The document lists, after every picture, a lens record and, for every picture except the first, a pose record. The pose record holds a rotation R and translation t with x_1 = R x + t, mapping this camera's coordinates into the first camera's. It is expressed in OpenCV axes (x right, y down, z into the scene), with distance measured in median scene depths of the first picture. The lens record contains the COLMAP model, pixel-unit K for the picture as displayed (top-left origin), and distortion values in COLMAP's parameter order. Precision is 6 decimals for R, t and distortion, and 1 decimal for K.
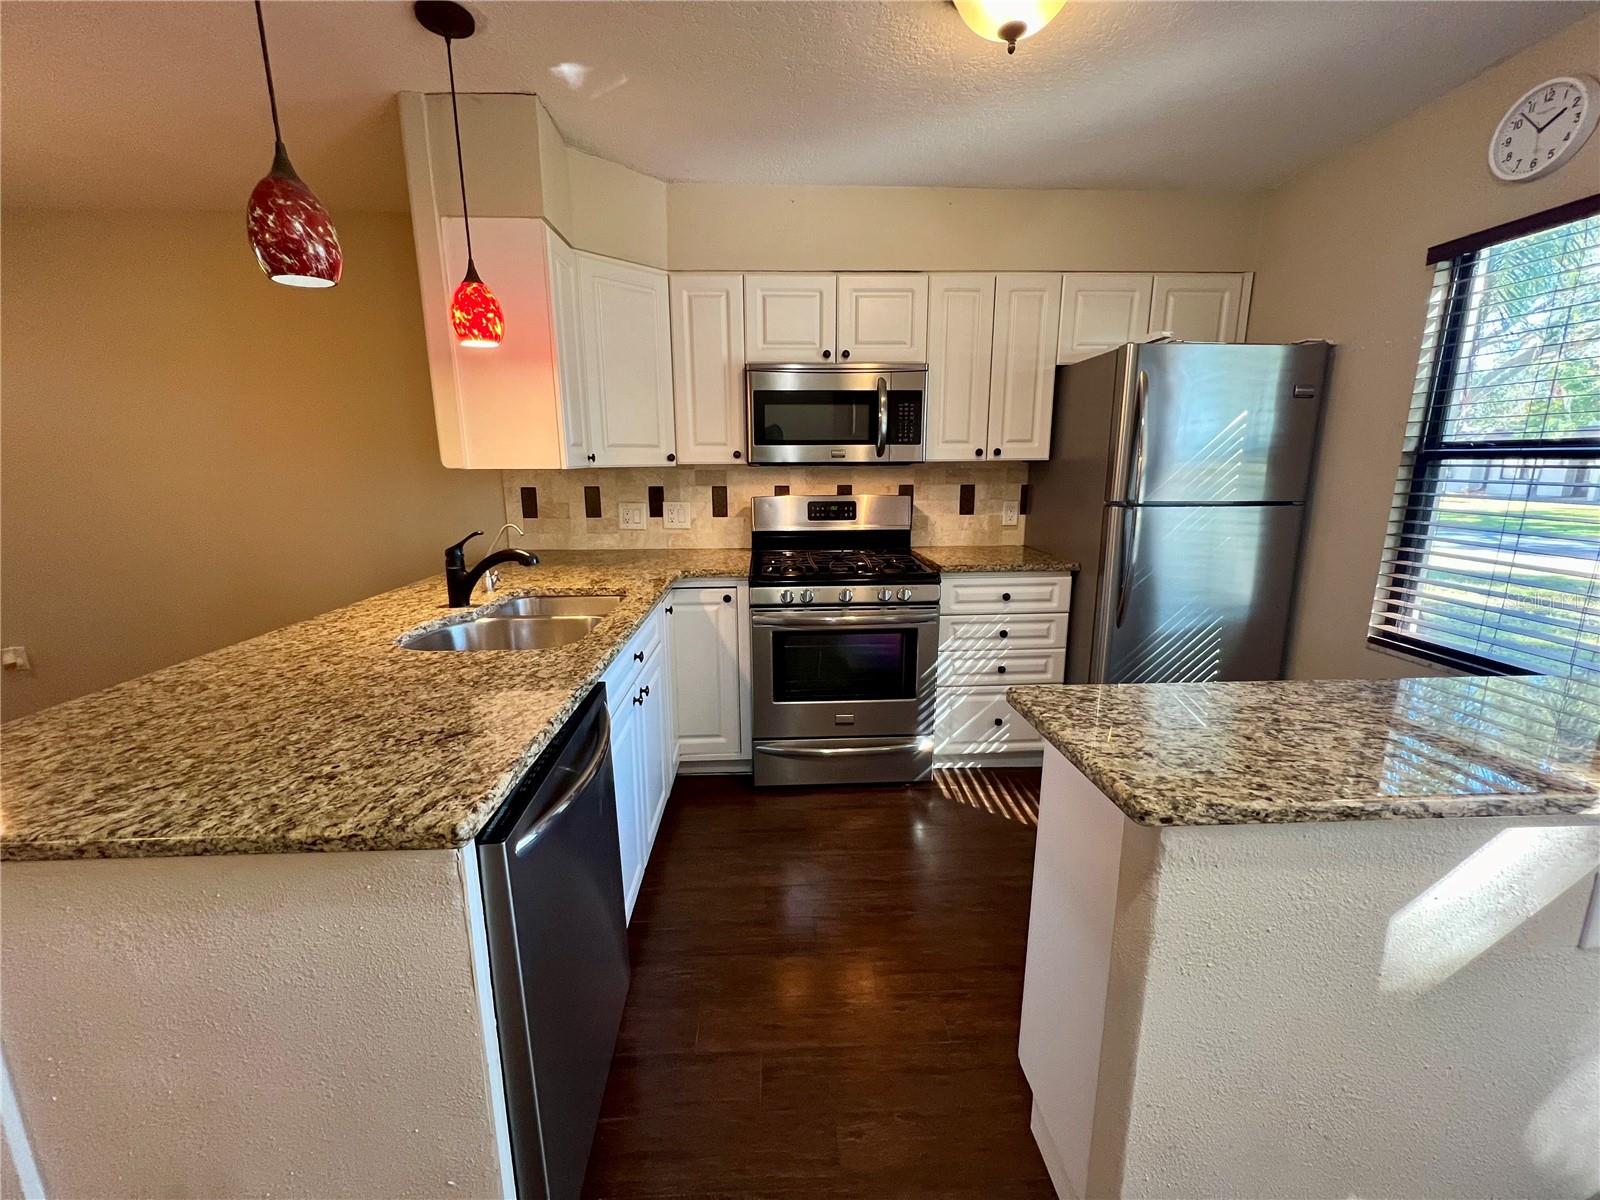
lens RADIAL K [[632.9, 0, 776.2], [0, 632.9, 599.3], [0, 0, 1]] dist [0.001313, -0.002351]
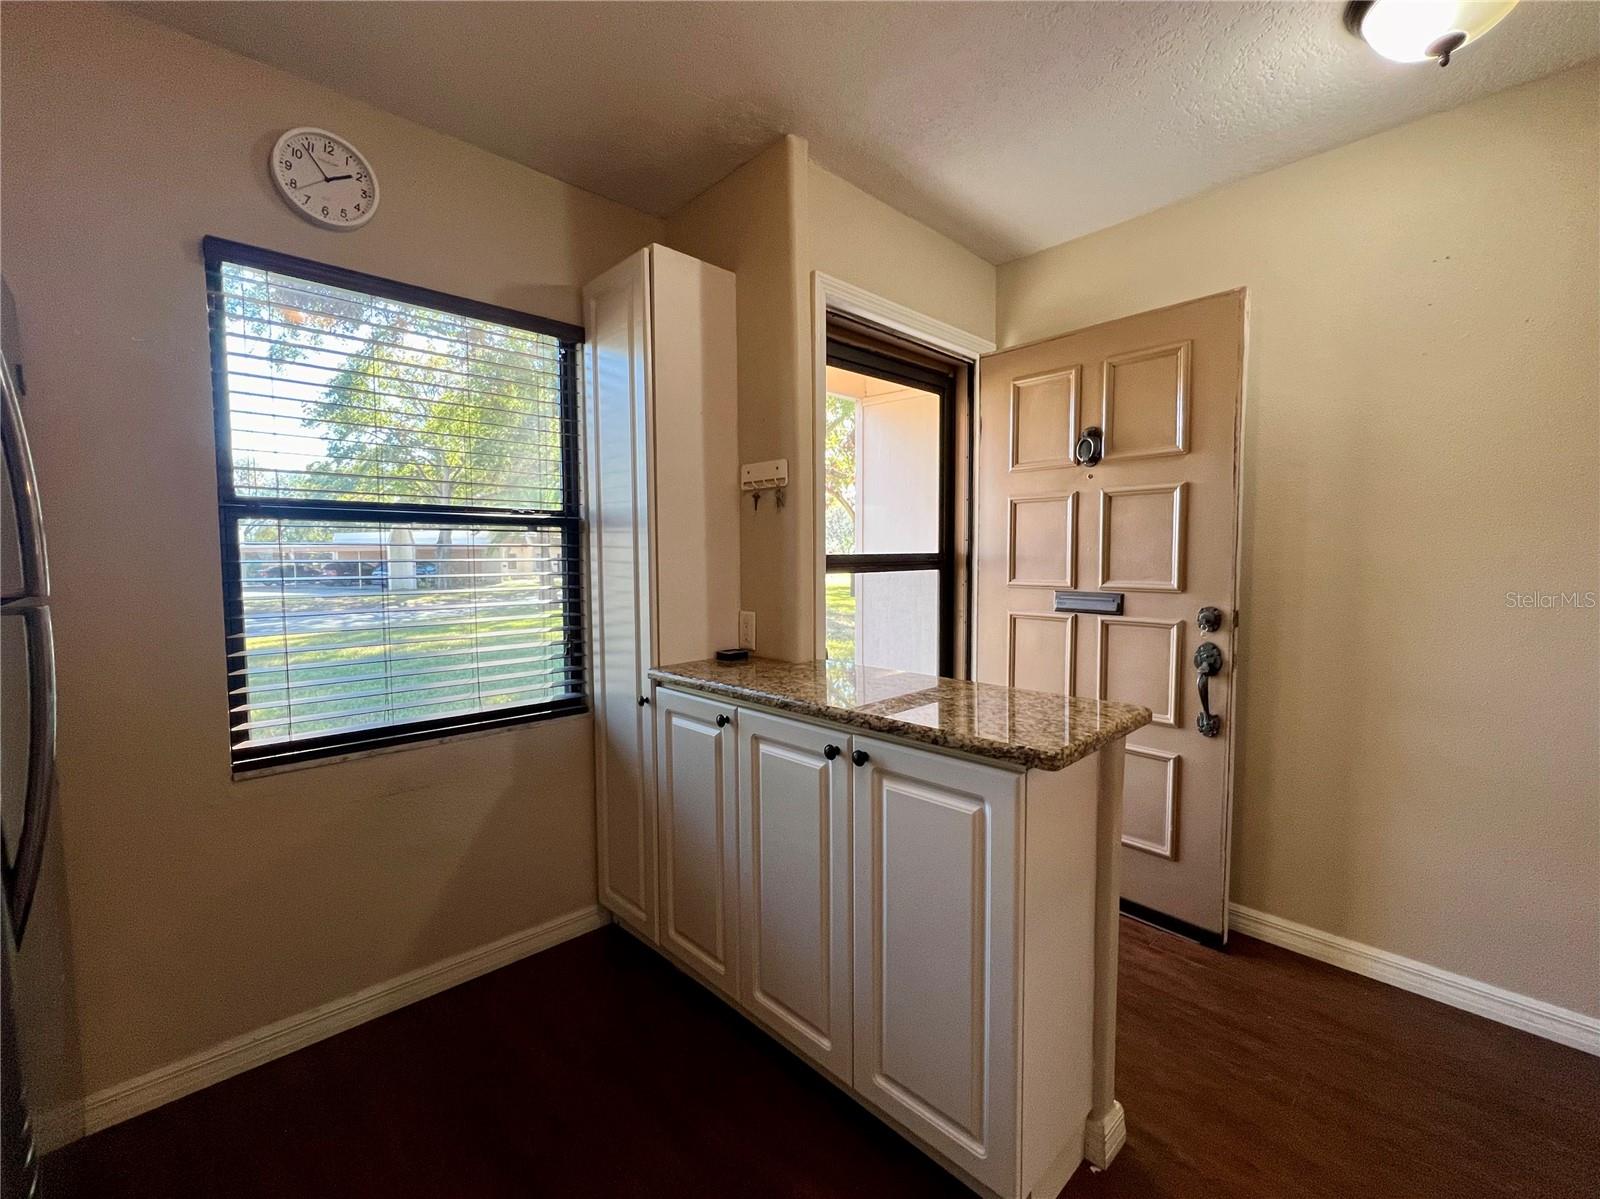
lens RADIAL K [[679.5, 0, 800.0], [0, 679.5, 599.5], [0, 0, 1]] dist [0.002639, 0.000003]
pose [[-0.668504, -0.030172, 0.743097, -0.031705], [0.168883, 0.966915, 0.191191, -0.125195], [-0.724280, 0.253308, -0.641291, 0.791698]]
